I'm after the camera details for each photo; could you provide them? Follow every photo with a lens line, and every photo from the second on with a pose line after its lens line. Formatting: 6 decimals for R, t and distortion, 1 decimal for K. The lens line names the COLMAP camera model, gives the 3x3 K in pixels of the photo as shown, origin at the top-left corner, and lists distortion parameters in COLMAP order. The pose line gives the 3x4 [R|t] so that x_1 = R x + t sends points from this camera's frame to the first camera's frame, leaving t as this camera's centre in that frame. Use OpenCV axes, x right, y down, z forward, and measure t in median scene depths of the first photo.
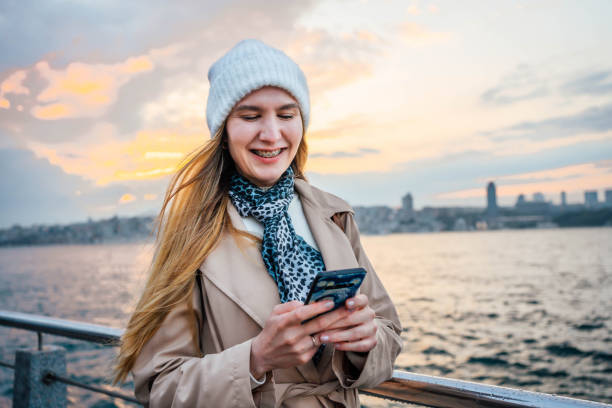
lens RADIAL K [[683.9, 0, 305.3], [0, 683.9, 259.2], [0, 0, 1]] dist [0.000855, 0.029885]
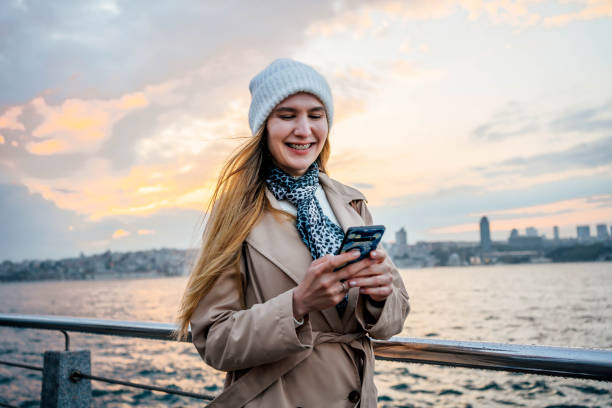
lens RADIAL K [[713.7, 0, 304.7], [0, 713.7, 261.3], [0, 0, 1]] dist [0.009251, -0.018306]
pose [[0.999856, -0.001906, 0.016863, -0.034540], [0.002977, 0.997963, -0.063732, 0.066593], [-0.016708, 0.063773, 0.997825, -0.135284]]
